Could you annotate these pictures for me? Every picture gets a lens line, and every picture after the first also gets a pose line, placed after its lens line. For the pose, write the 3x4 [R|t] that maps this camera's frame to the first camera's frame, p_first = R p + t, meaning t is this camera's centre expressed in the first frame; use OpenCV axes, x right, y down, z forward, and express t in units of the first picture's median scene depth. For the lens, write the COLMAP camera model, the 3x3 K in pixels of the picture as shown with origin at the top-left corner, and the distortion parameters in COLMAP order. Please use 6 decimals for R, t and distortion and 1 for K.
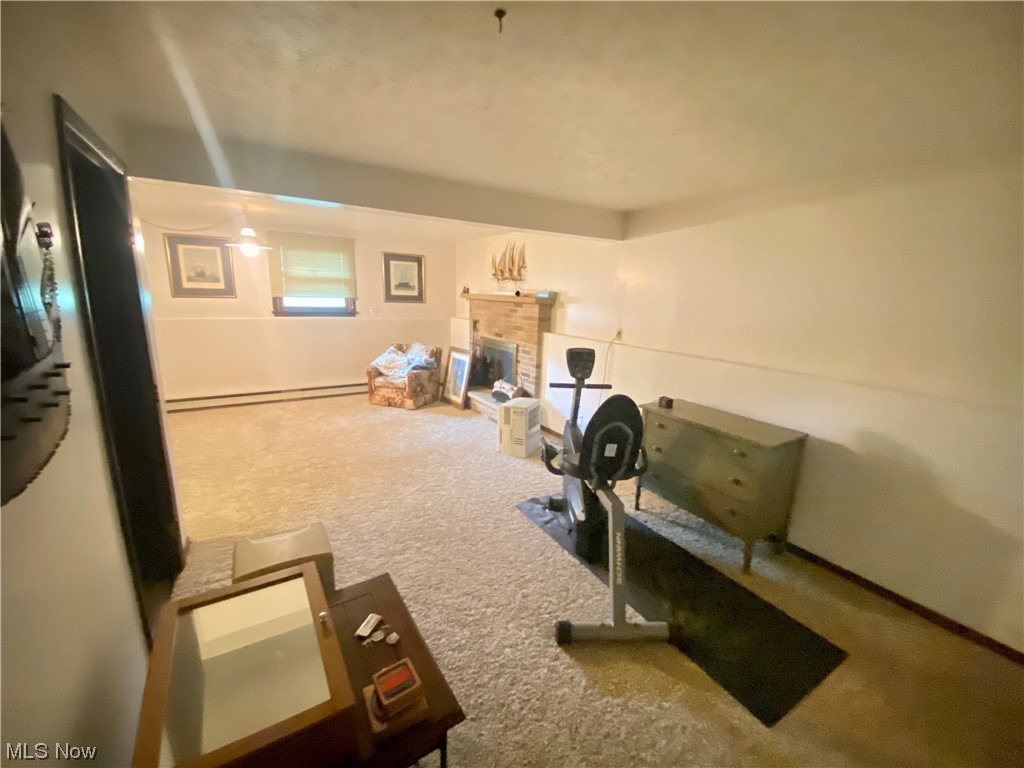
lens RADIAL K [[415.3, 0, 512.2], [0, 415.3, 383.2], [0, 0, 1]] dist [-0.020601, -0.000120]
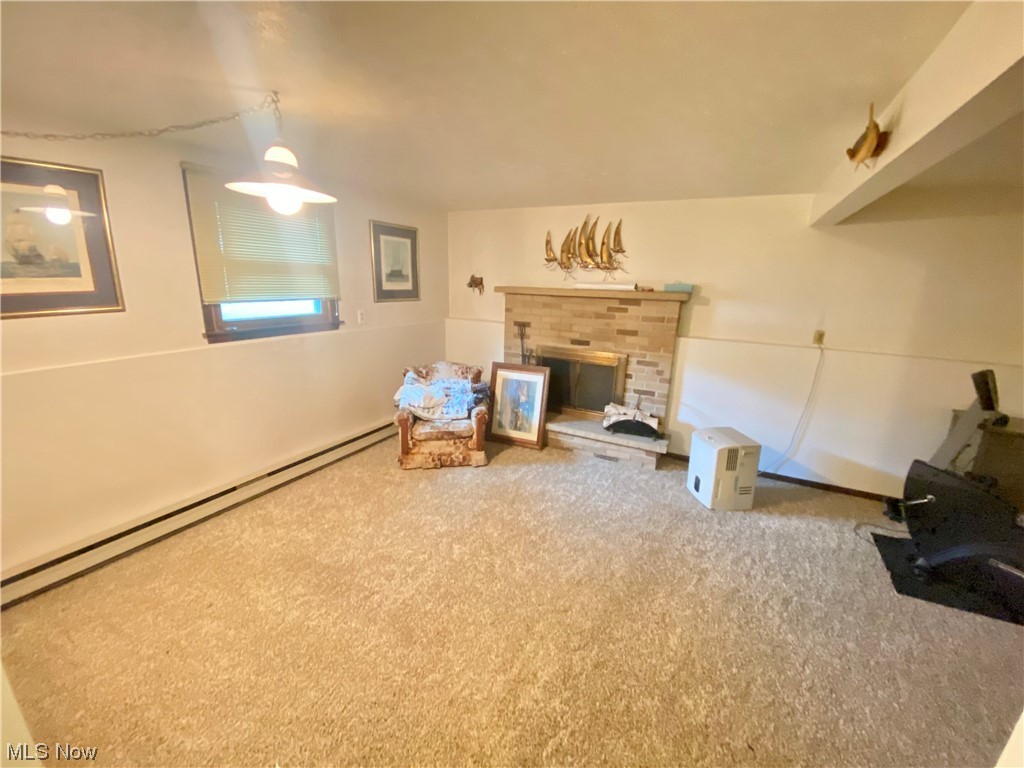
lens RADIAL K [[418.9, 0, 509.9], [0, 418.9, 384.5], [0, 0, 1]] dist [-0.006430, -0.004365]
pose [[0.876247, -0.134121, 0.462821, -0.496379], [0.110781, 0.990827, 0.077393, -0.111803], [-0.468956, -0.016543, 0.883067, 0.390264]]
